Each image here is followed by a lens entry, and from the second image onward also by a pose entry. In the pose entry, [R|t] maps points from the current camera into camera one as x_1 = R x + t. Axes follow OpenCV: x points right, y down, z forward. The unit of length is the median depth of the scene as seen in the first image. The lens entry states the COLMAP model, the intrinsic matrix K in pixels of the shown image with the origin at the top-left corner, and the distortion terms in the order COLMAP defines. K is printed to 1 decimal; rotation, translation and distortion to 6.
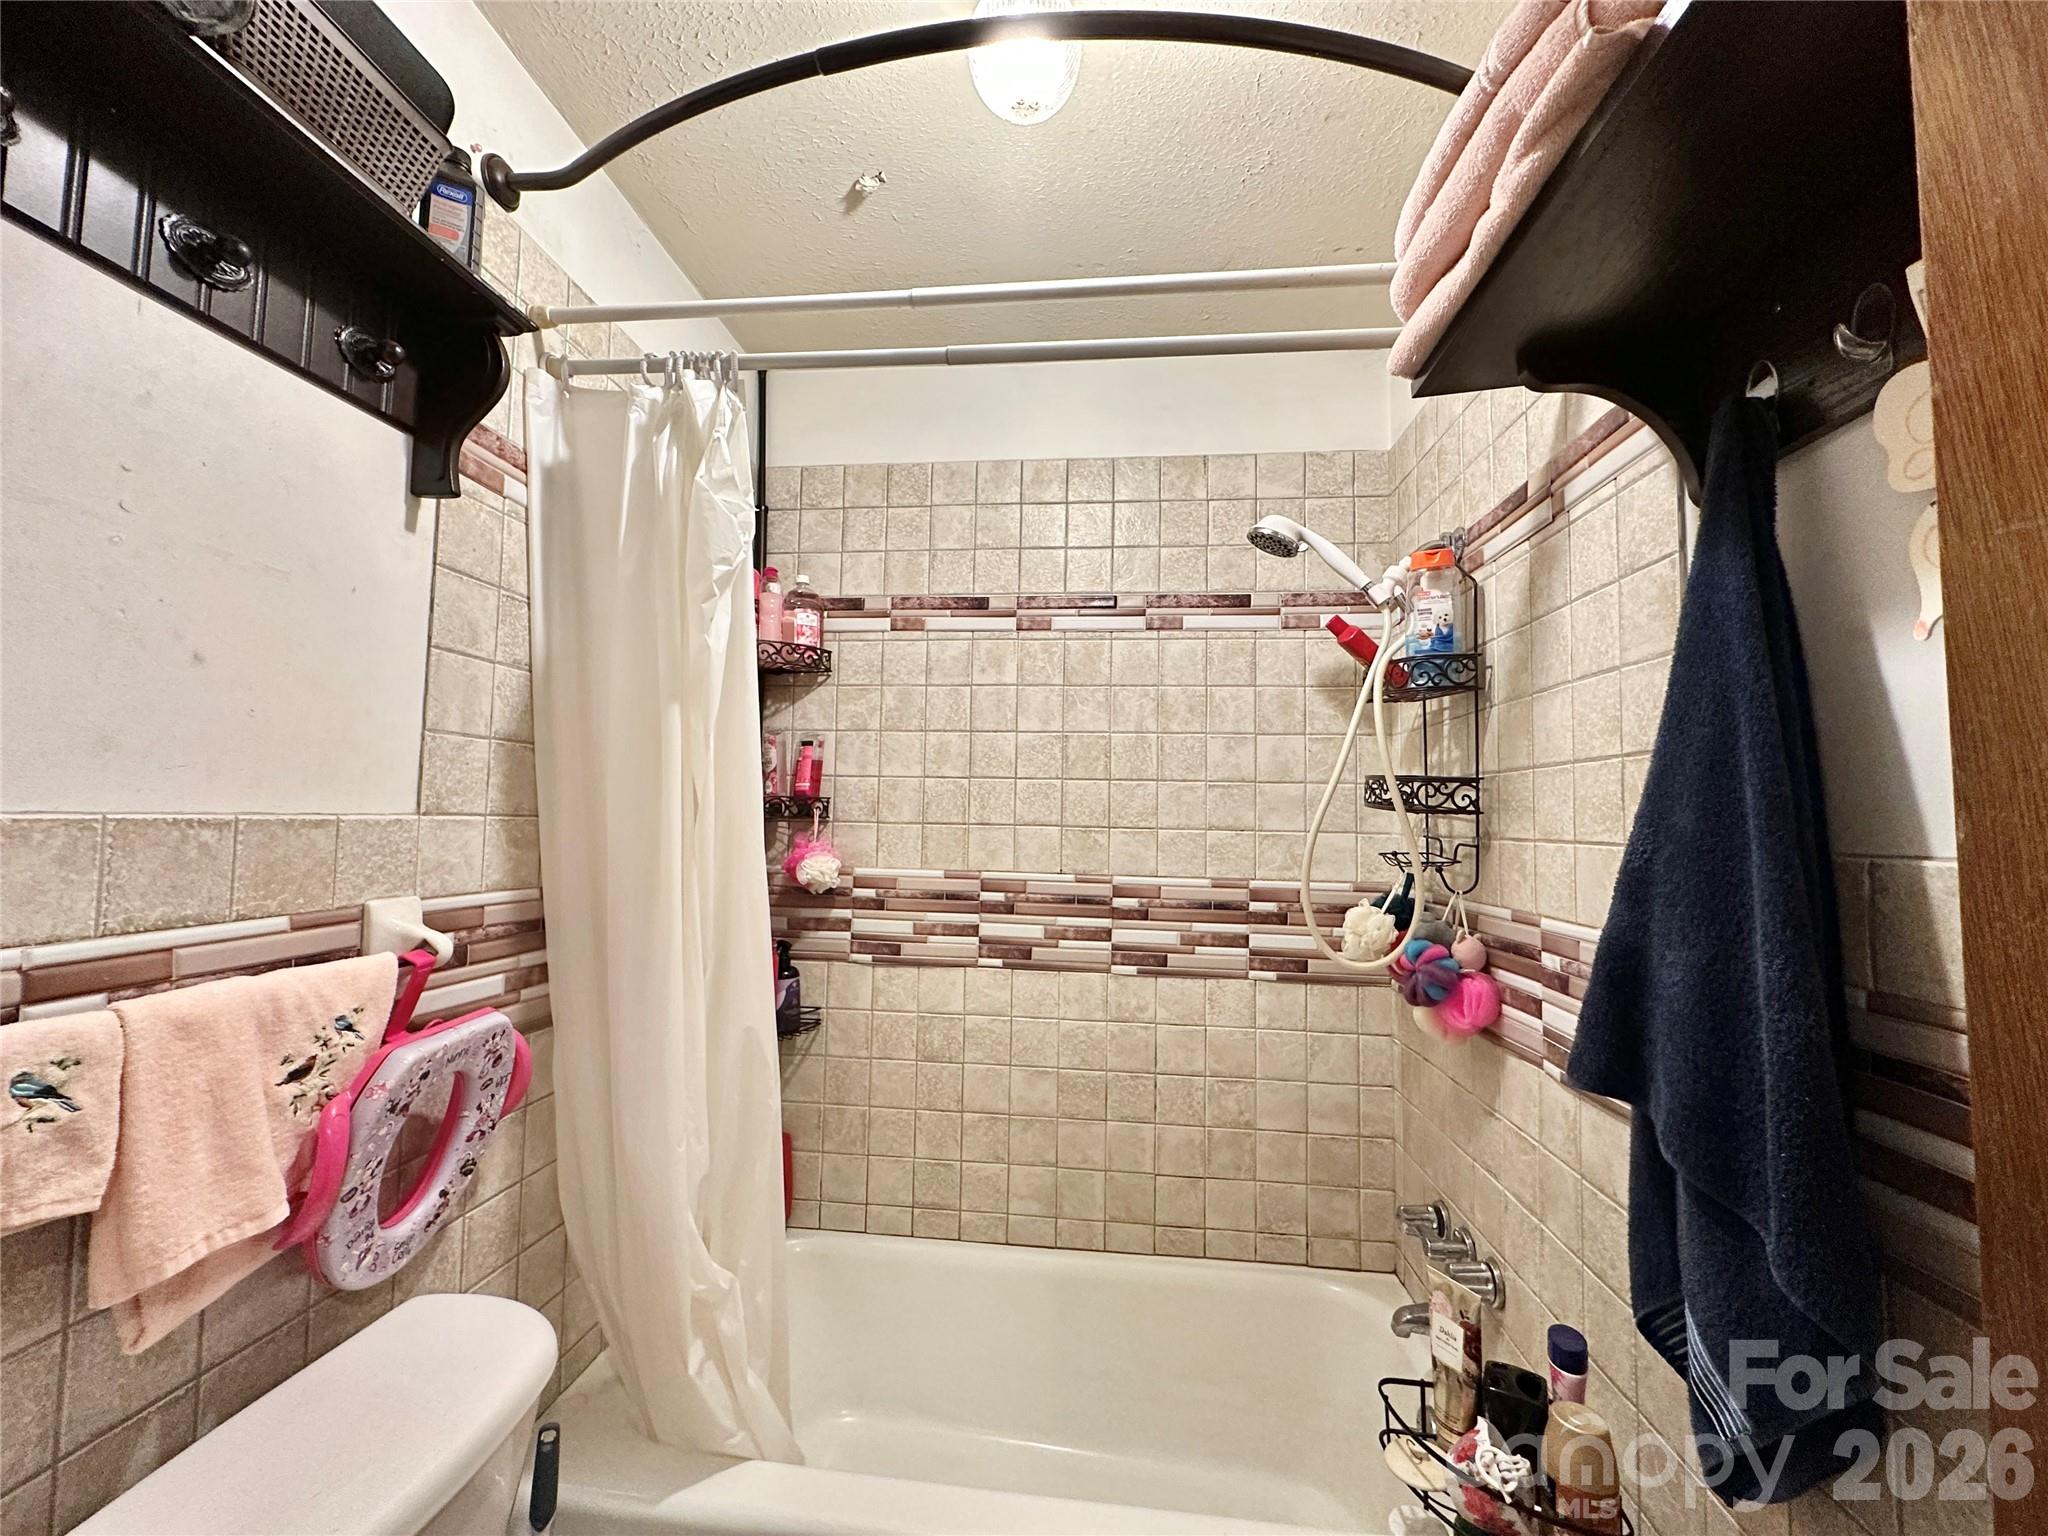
lens RADIAL K [[821.9, 0, 1024.4], [0, 821.9, 767.4], [0, 0, 1]] dist [-0.004591, 0.000388]
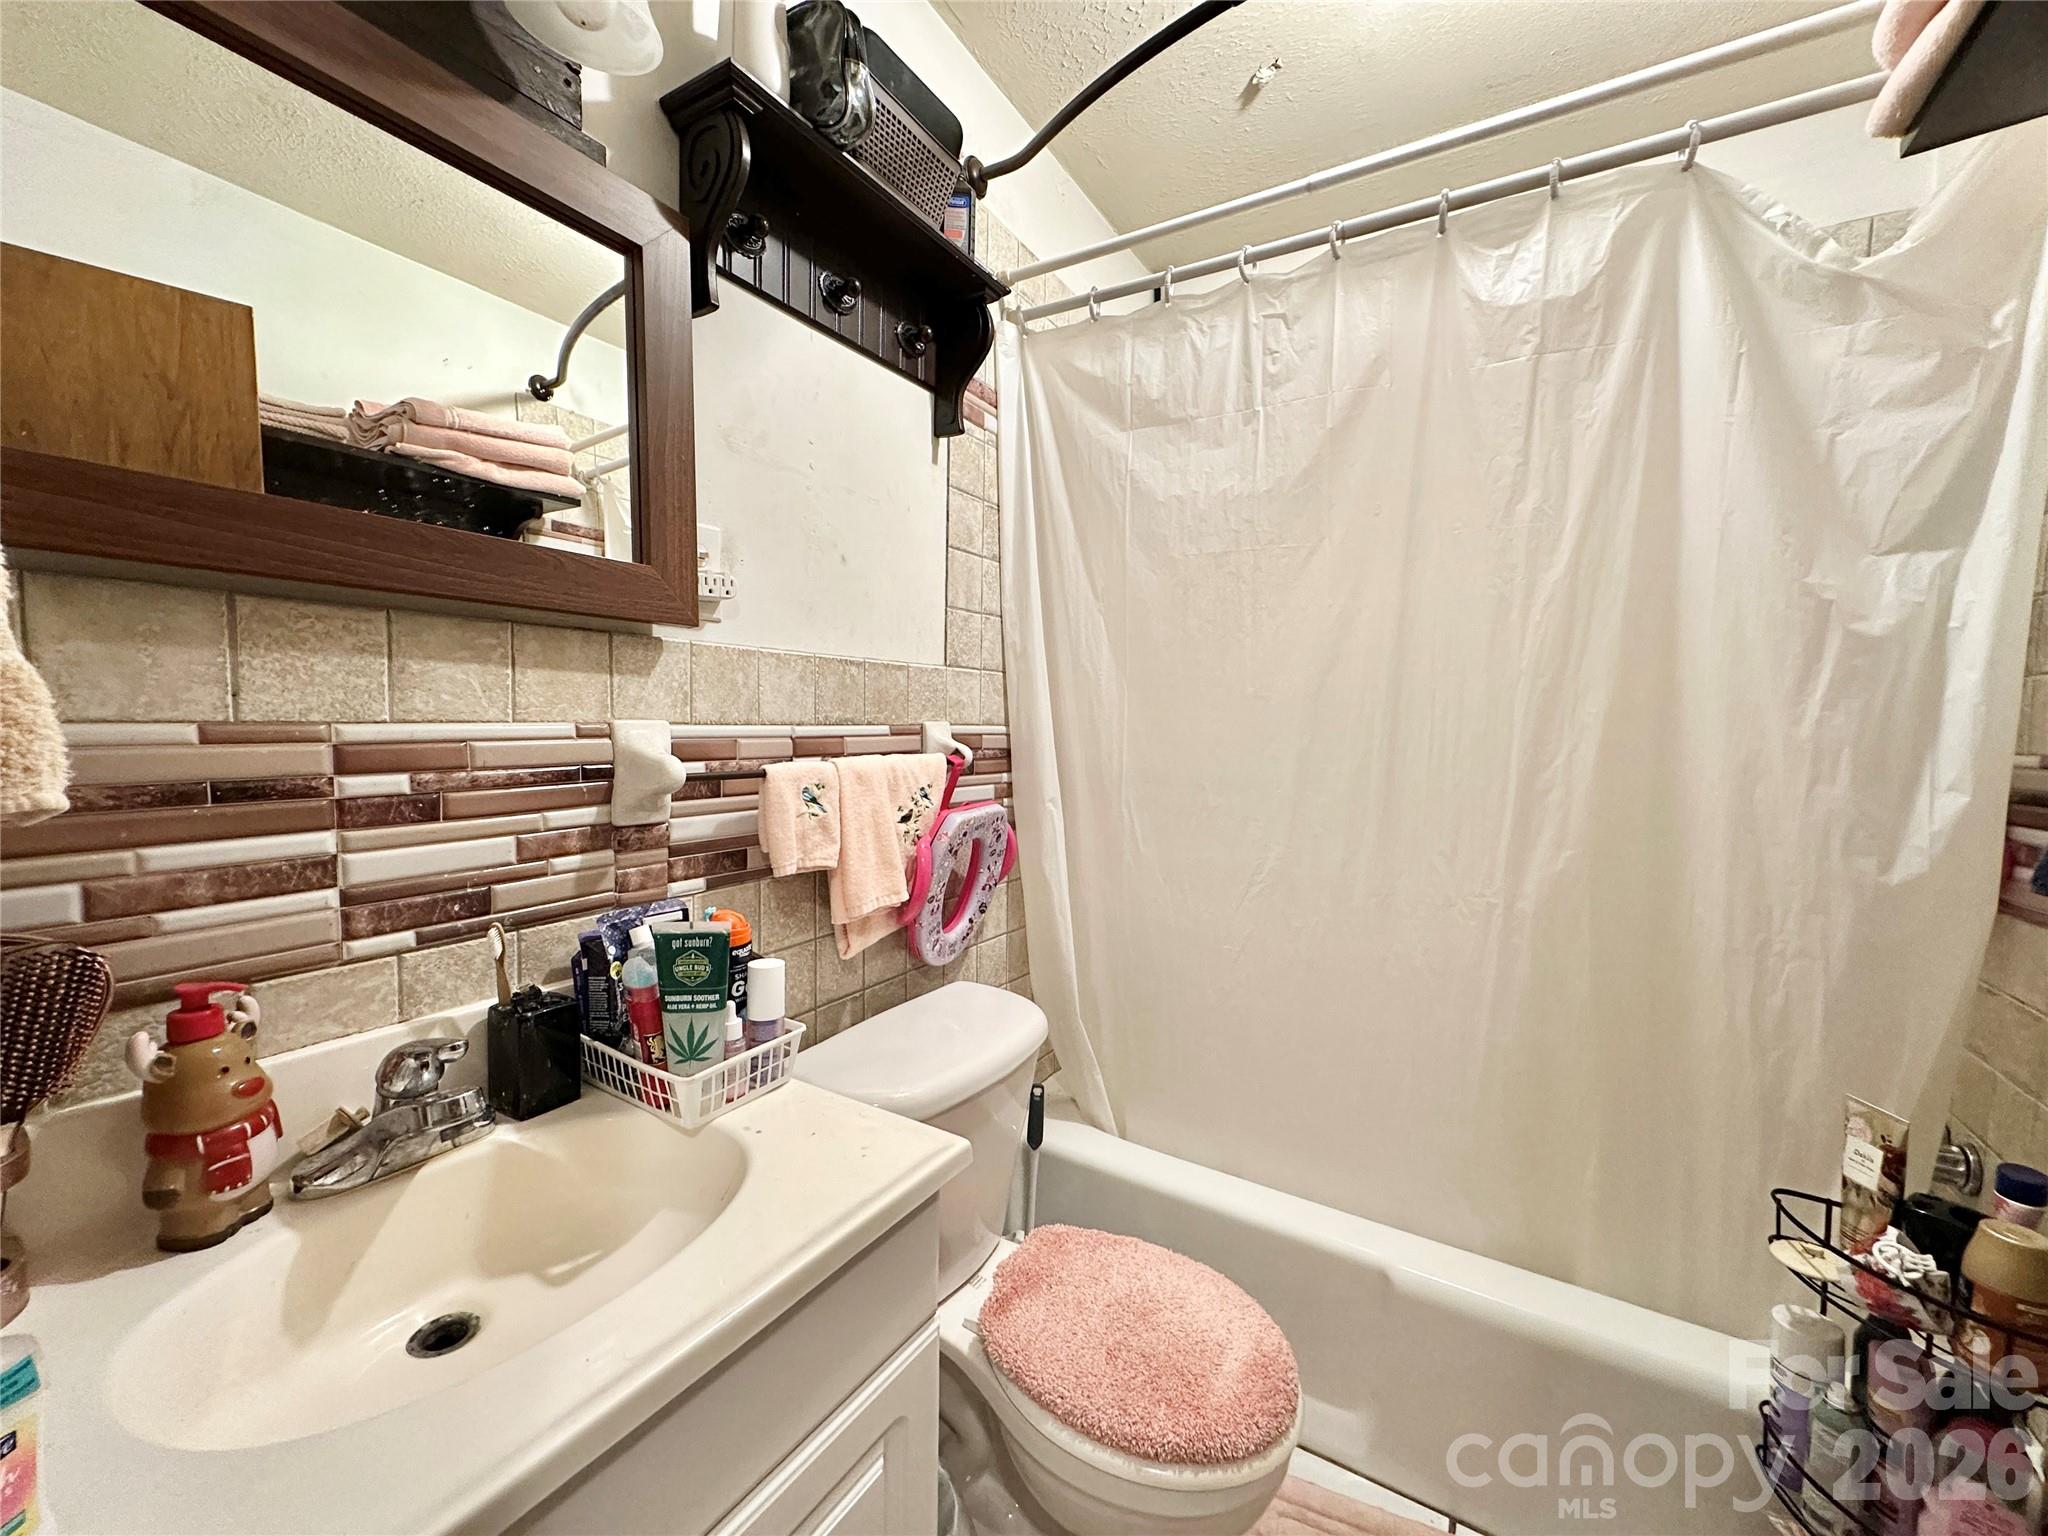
lens RADIAL K [[821.9, 0, 1015.5], [0, 821.9, 771.3], [0, 0, 1]] dist [-0.004591, 0.000388]
pose [[0.901032, 0.026511, -0.432941, 0.004630], [0.025201, 0.993245, 0.113269, 0.089154], [0.433019, -0.112969, 0.894278, -0.290777]]
